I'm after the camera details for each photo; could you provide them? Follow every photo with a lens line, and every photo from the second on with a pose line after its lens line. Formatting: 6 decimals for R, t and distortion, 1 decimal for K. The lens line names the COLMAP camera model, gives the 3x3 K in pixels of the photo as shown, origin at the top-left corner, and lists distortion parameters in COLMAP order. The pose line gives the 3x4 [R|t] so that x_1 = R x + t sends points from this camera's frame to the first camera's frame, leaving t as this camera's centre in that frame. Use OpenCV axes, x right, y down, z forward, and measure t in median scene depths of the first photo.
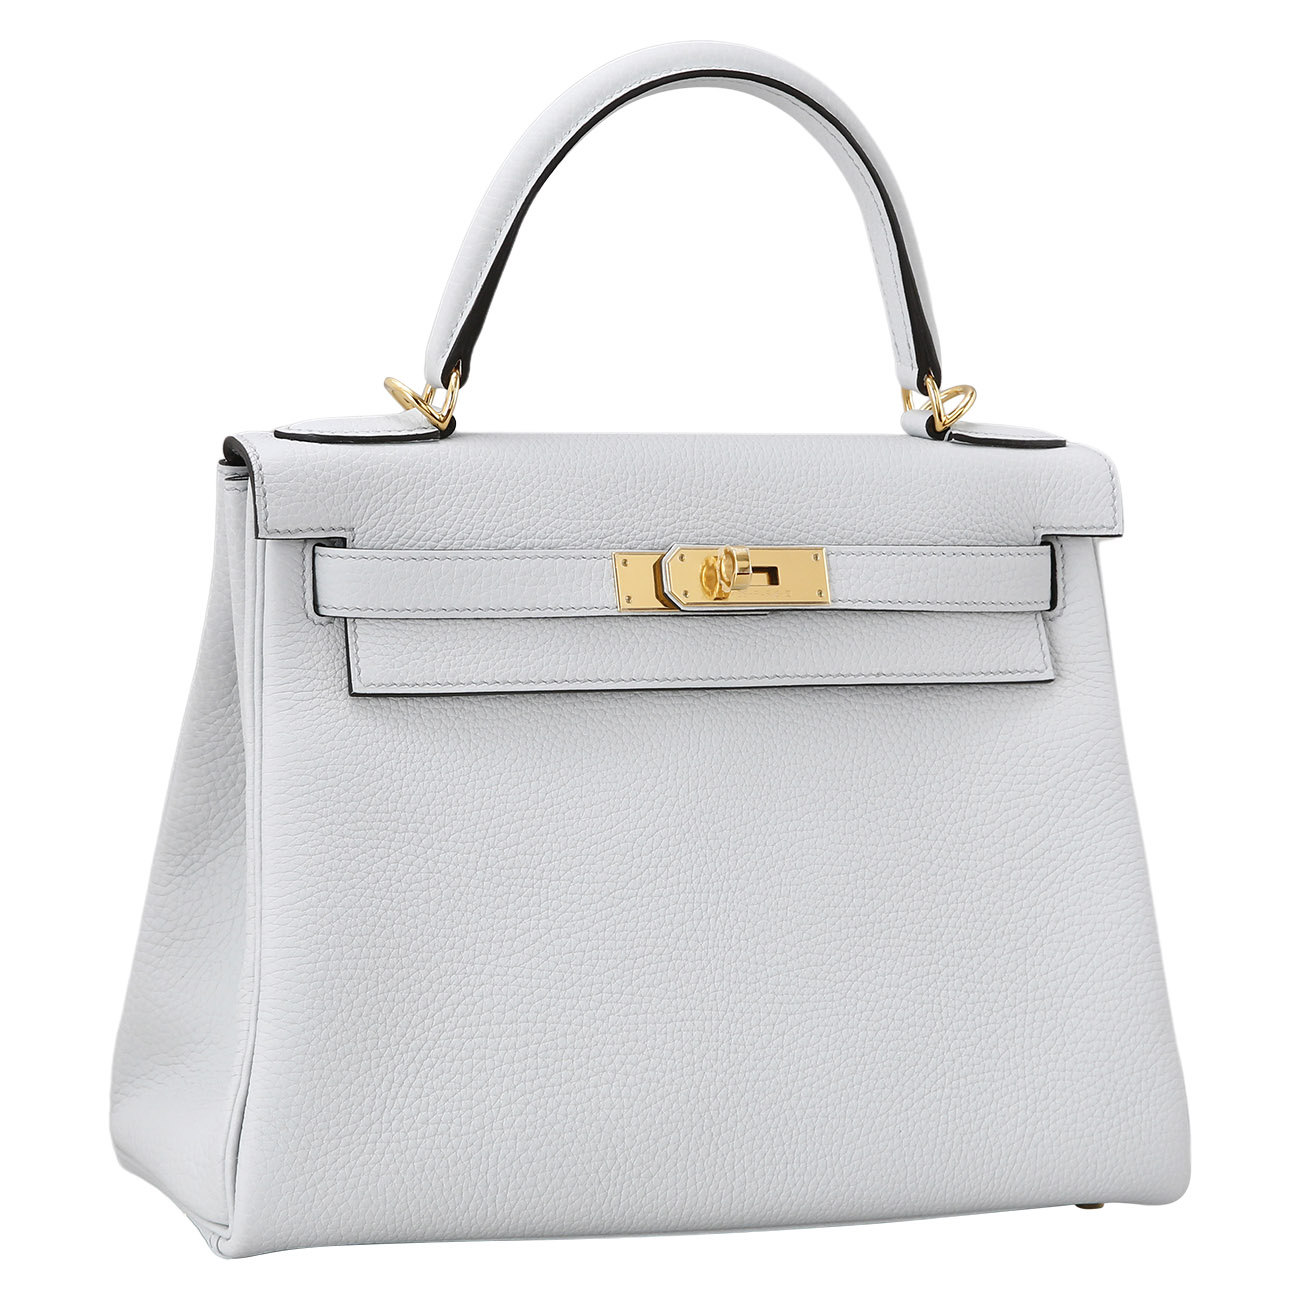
lens RADIAL K [[4702.9, 0, 648.3], [0, 4702.9, 618.9], [0, 0, 1]] dist [0.182920, 0.000000]
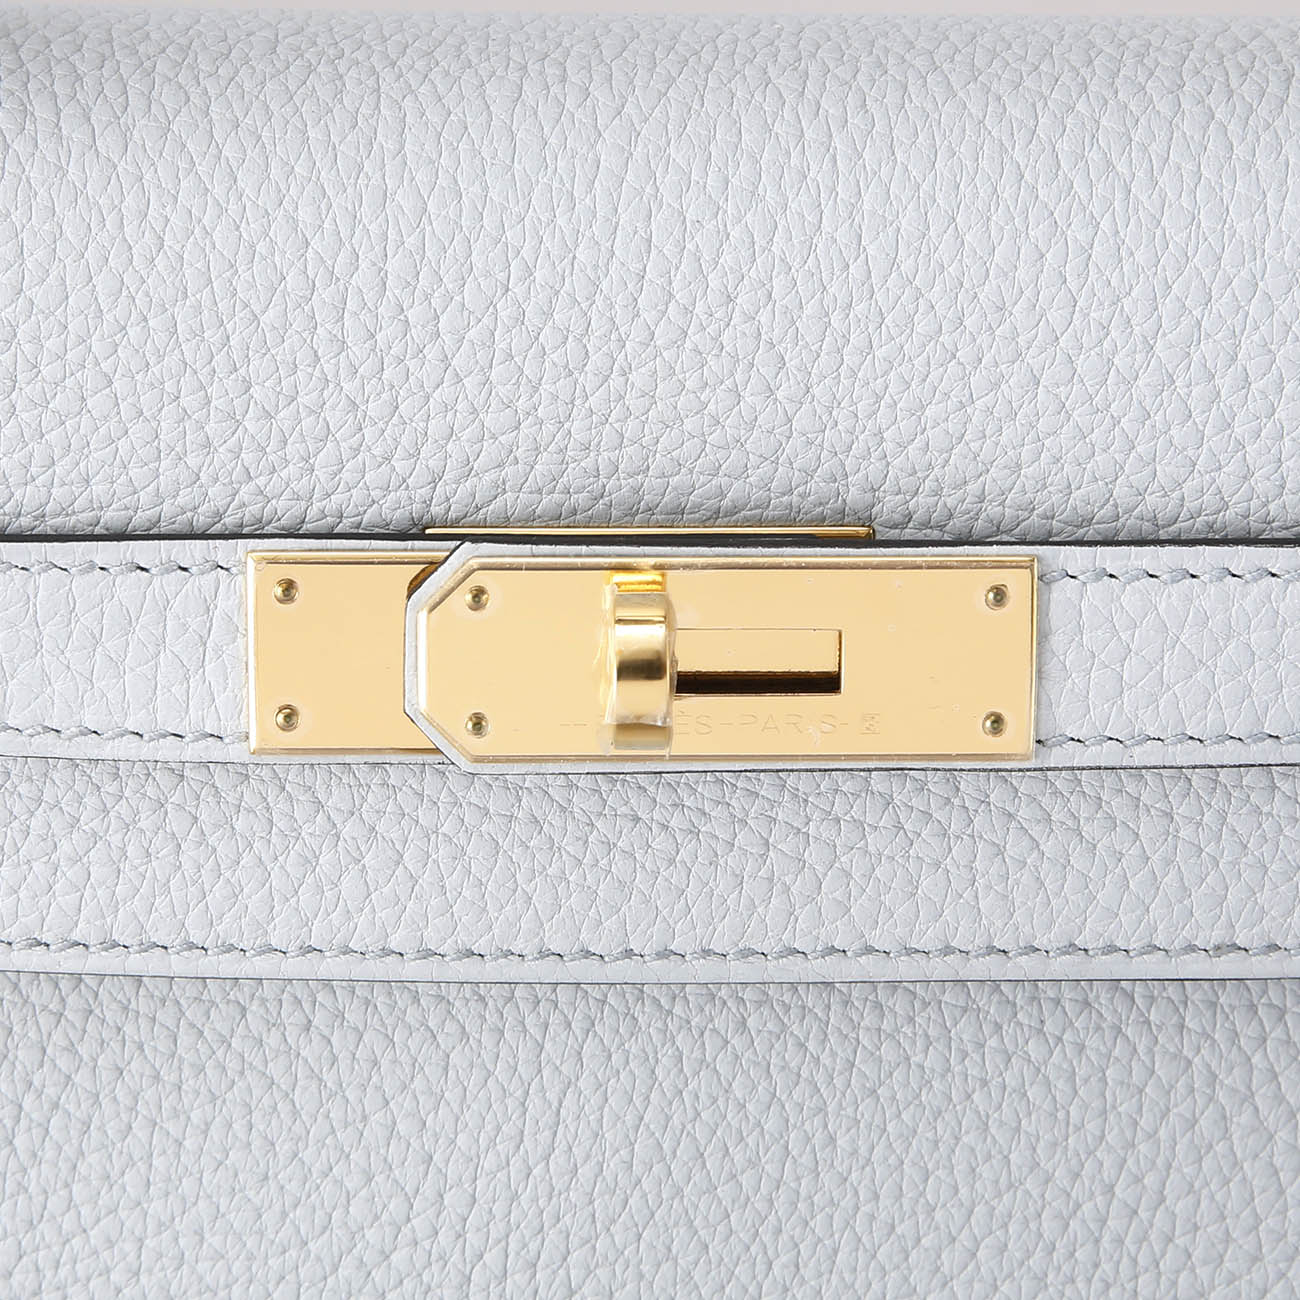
lens RADIAL K [[4702.9, 0, 549.8], [0, 4702.9, 643.0], [0, 0, 1]] dist [0.182920, 0.000000]
pose [[0.921991, 0.178790, -0.343463, 0.110781], [-0.019567, 0.907396, 0.419820, -0.131707], [0.386717, -0.380350, 0.840110, 0.758185]]
